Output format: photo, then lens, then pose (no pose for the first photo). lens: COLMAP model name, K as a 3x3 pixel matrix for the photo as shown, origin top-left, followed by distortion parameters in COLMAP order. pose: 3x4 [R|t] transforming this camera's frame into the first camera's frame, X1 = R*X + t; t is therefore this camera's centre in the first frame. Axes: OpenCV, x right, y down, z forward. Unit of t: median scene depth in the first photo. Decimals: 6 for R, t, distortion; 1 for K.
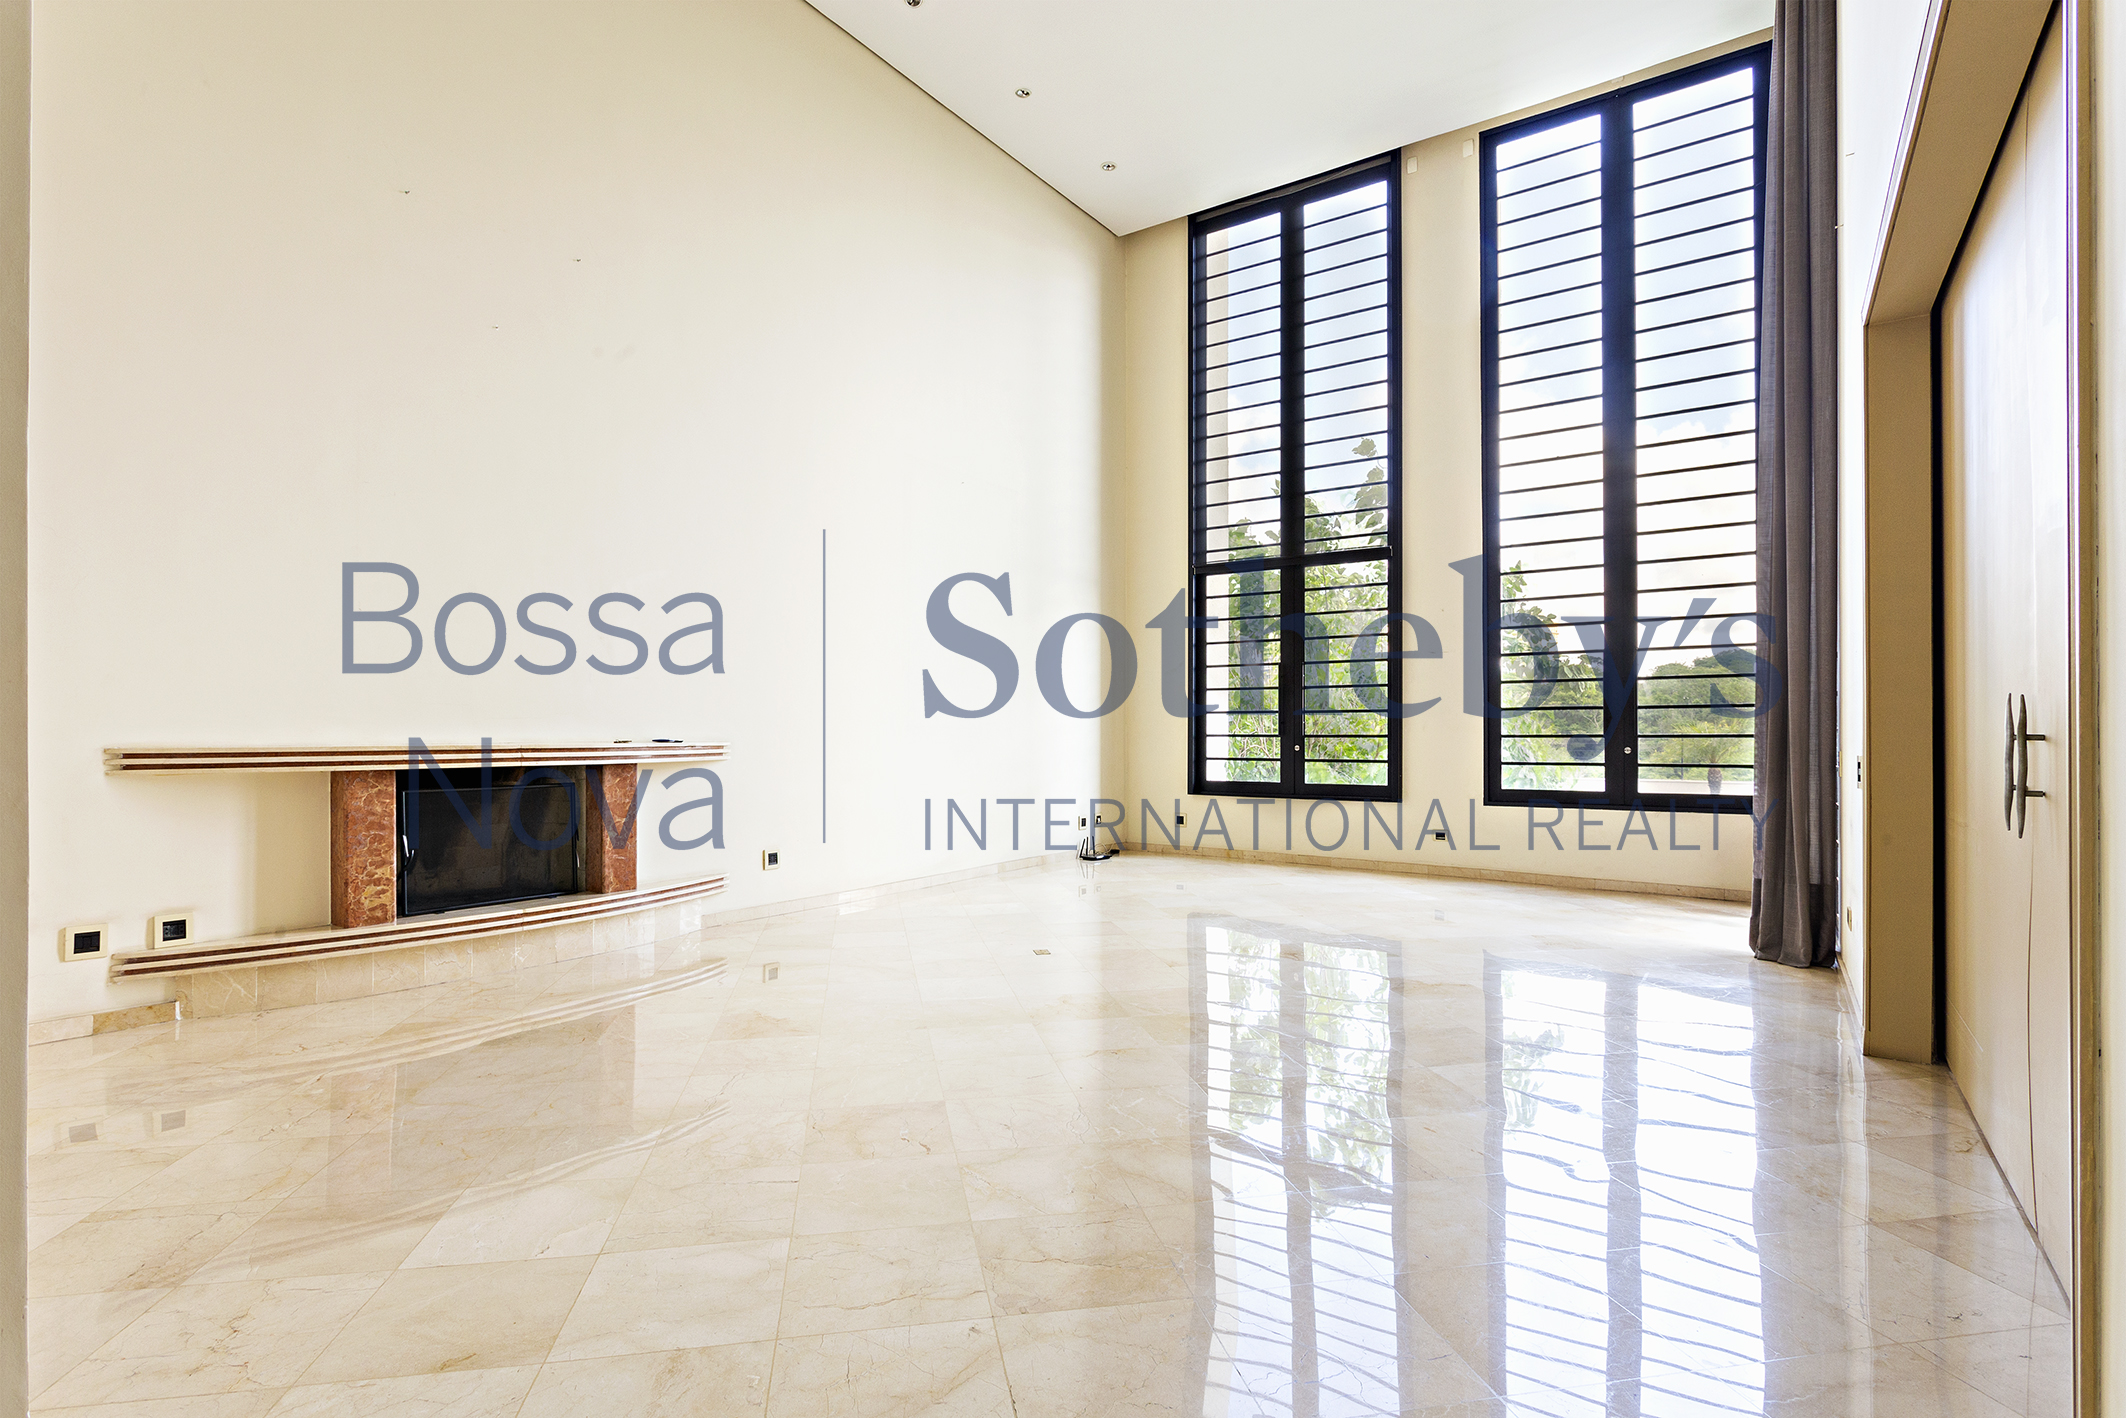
lens RADIAL K [[1142.9, 0, 1063.0], [0, 1142.9, 709.0], [0, 0, 1]] dist [-0.001404, 0.000210]
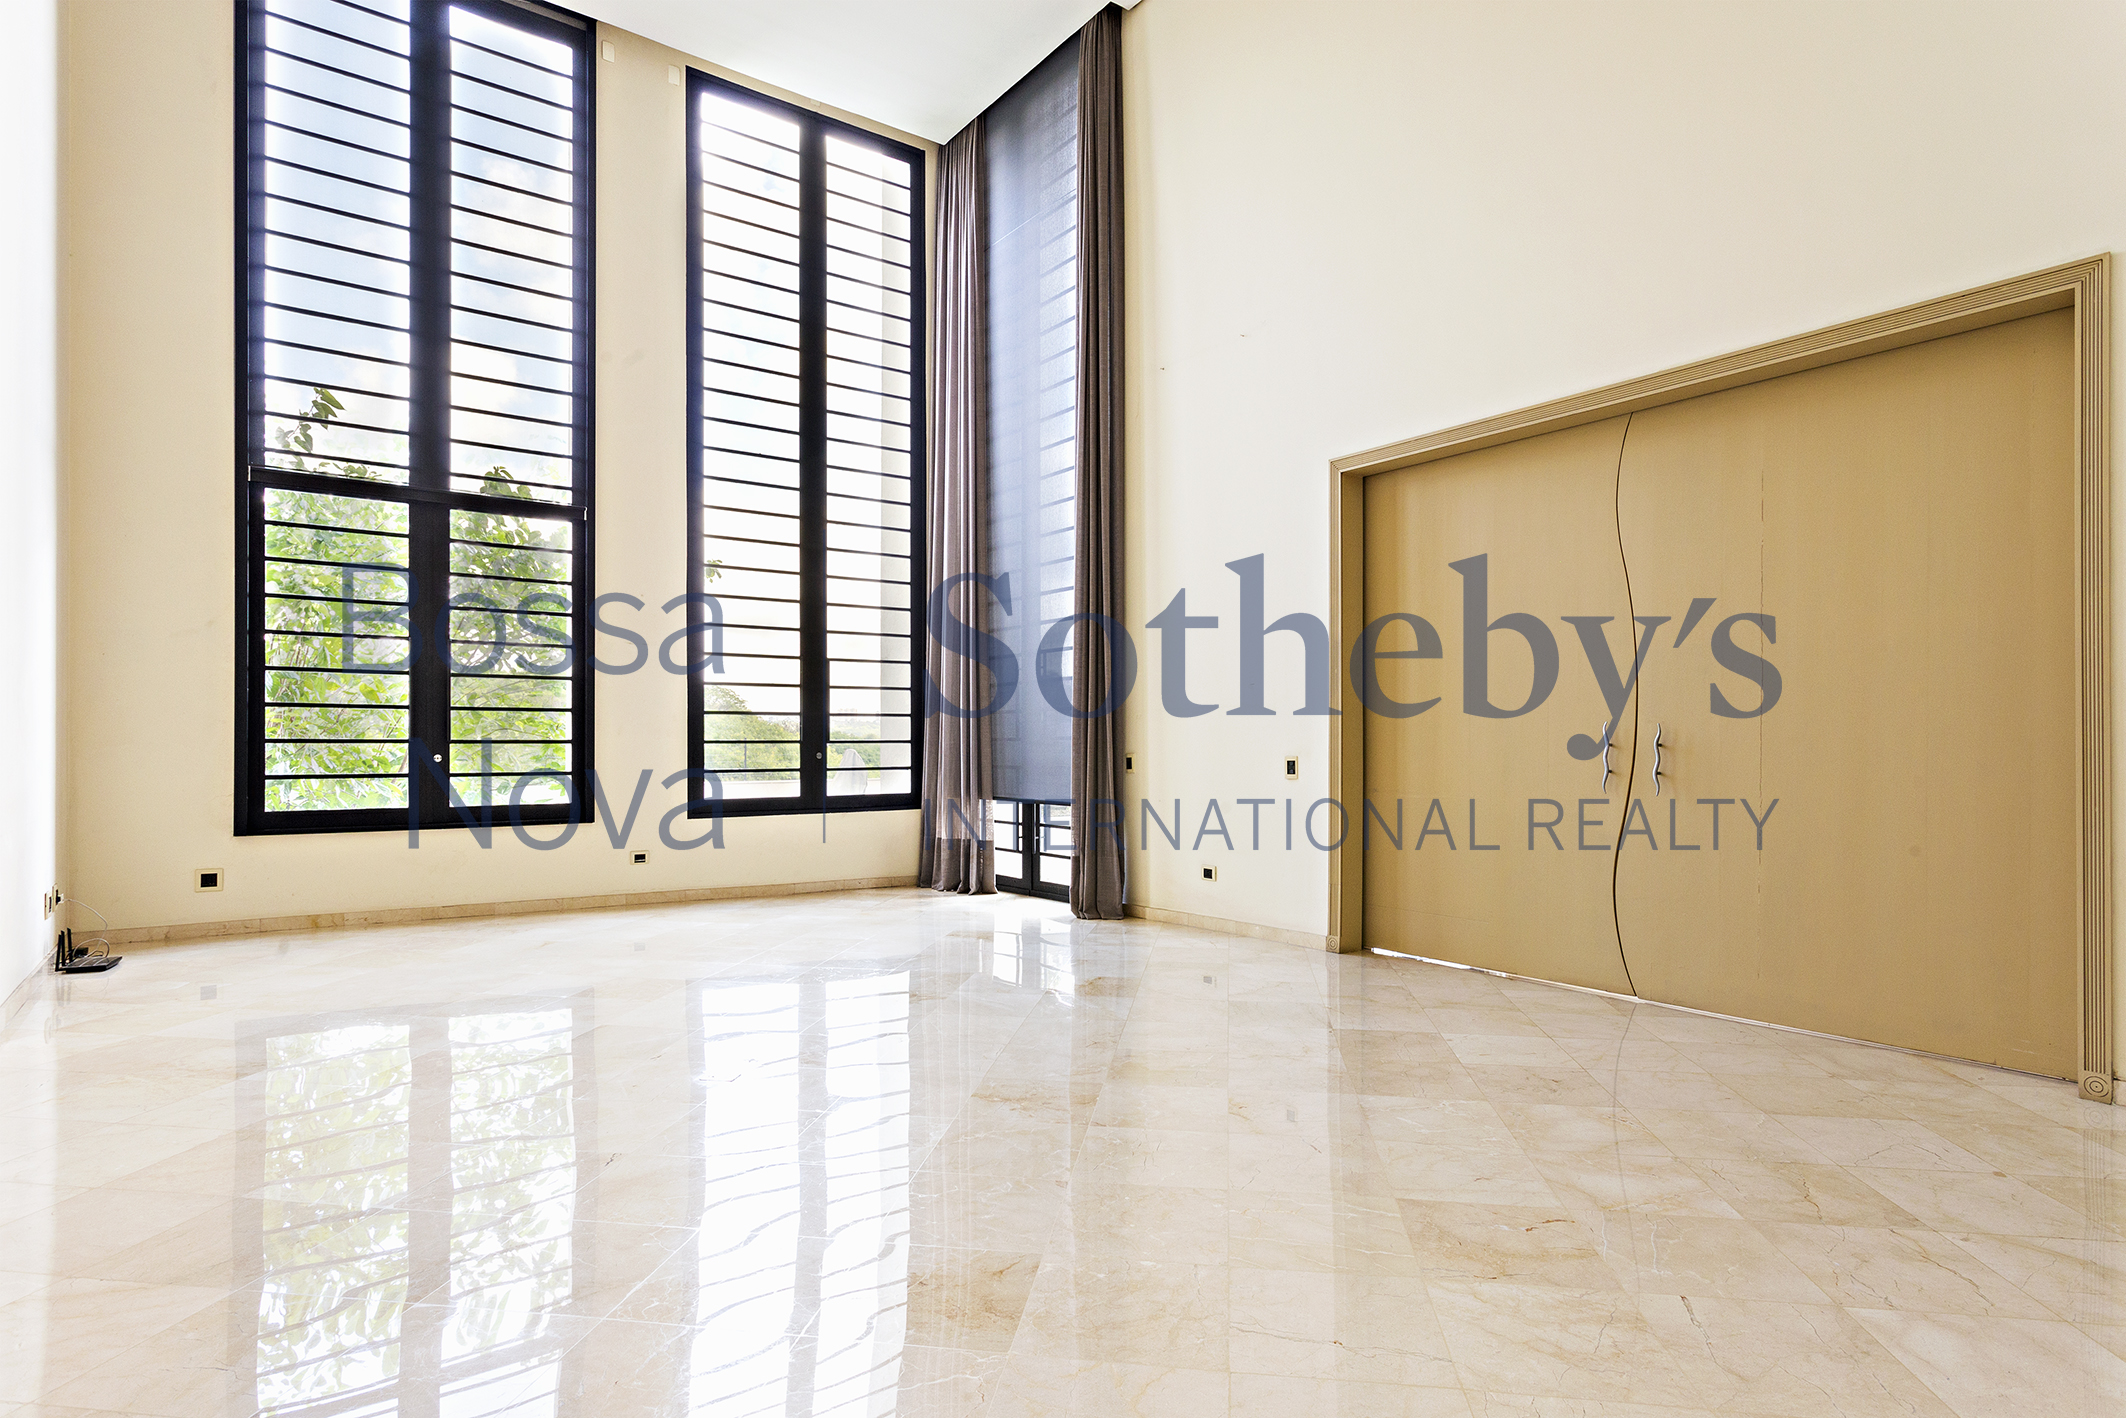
lens RADIAL K [[1162.7, 0, 1066.1], [0, 1162.7, 748.5], [0, 0, 1]] dist [-0.009965, -0.000506]
pose [[0.268456, -0.001575, 0.963291, -0.427791], [-0.021192, 0.999747, 0.007540, 0.015316], [-0.963059, -0.022438, 0.268354, 0.463411]]
